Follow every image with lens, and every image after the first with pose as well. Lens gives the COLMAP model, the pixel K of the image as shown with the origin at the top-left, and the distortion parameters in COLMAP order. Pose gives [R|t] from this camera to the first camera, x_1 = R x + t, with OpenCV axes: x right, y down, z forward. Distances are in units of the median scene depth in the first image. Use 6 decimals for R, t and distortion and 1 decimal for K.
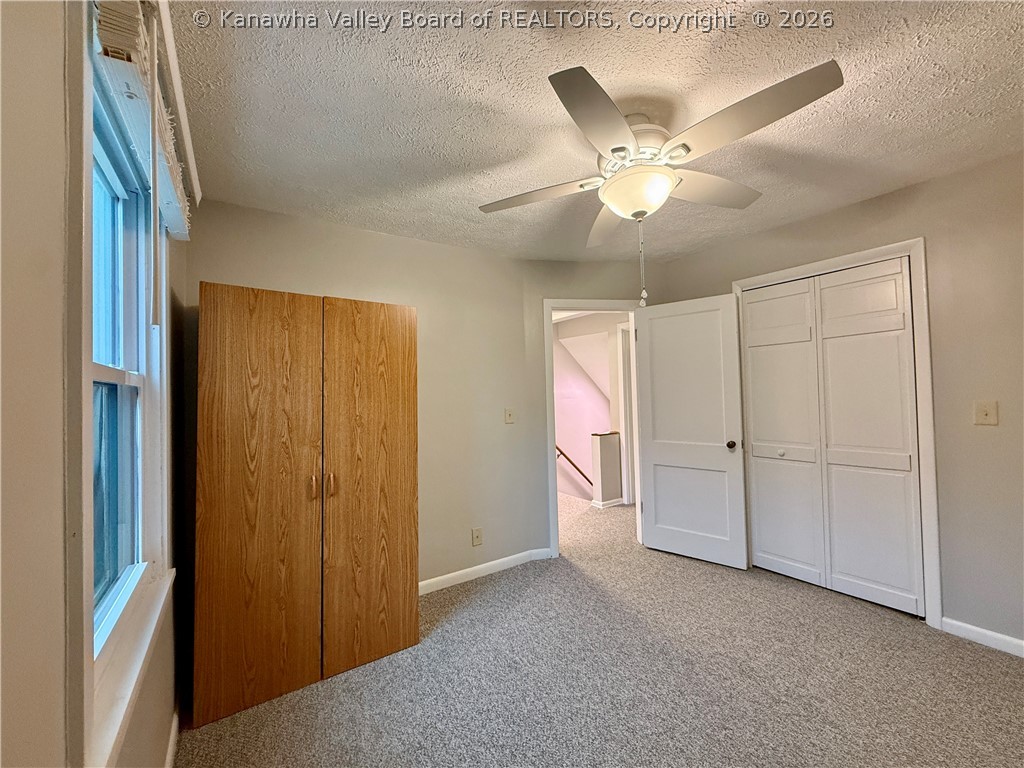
lens RADIAL K [[407.8, 0, 511.7], [0, 407.8, 385.1], [0, 0, 1]] dist [0.000569, -0.000123]
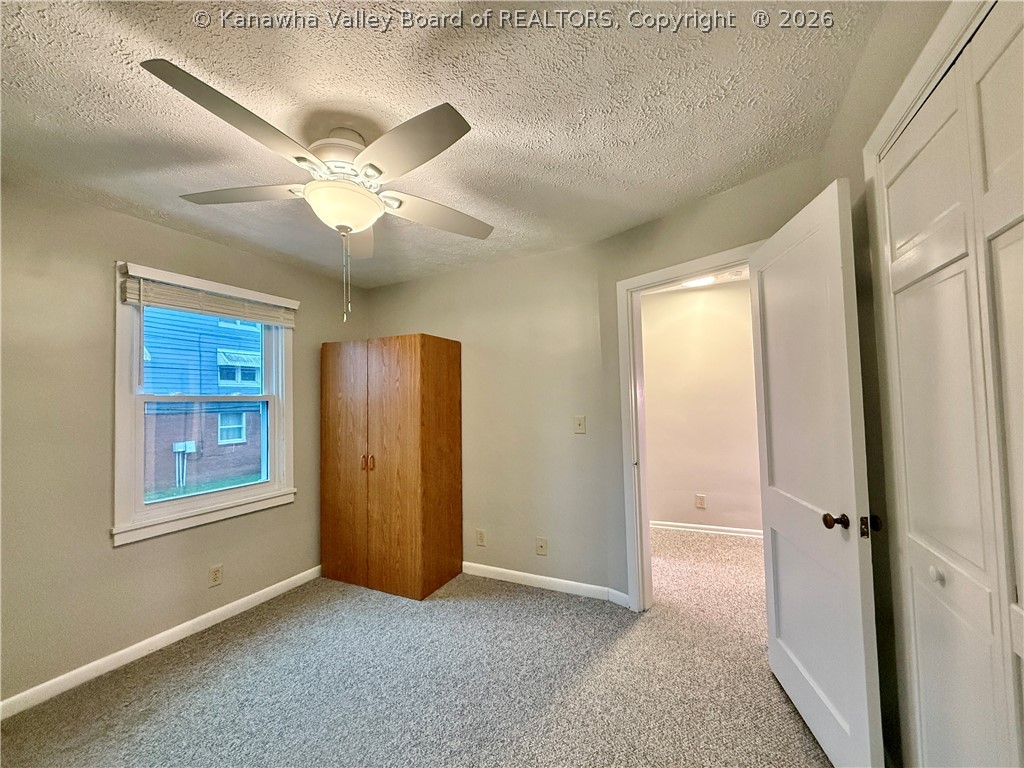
lens RADIAL K [[407.8, 0, 511.7], [0, 407.8, 385.1], [0, 0, 1]] dist [0.000569, -0.000123]
pose [[0.492373, -0.019676, -0.870162, 1.093026], [0.033065, 0.999446, -0.003890, -0.019460], [0.869756, -0.026857, 0.492751, 0.688133]]
